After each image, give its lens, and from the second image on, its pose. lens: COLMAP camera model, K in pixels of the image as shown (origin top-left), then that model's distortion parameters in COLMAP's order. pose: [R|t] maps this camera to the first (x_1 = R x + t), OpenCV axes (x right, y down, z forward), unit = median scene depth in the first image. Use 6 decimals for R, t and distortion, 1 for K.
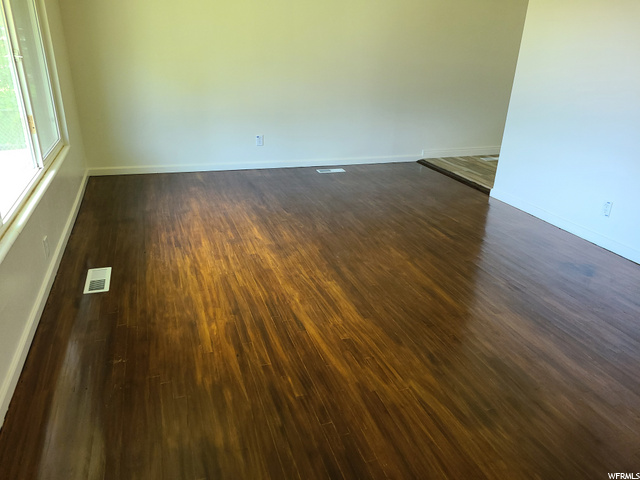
lens RADIAL K [[478.6, 0, 320.2], [0, 478.6, 240.2], [0, 0, 1]] dist [0.051818, -0.030735]
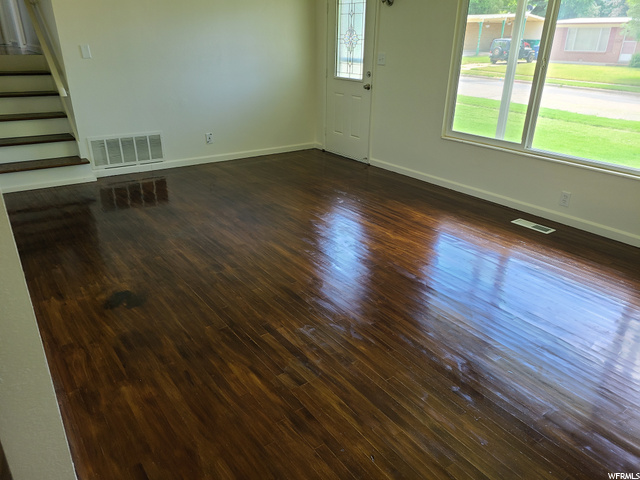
lens RADIAL K [[478.6, 0, 320.4], [0, 478.6, 241.0], [0, 0, 1]] dist [0.051818, -0.030735]
pose [[-0.956418, 0.068157, -0.283936, 0.554742], [-0.154456, 0.707125, 0.690013, -0.814197], [0.247808, 0.703797, -0.665779, 1.979911]]
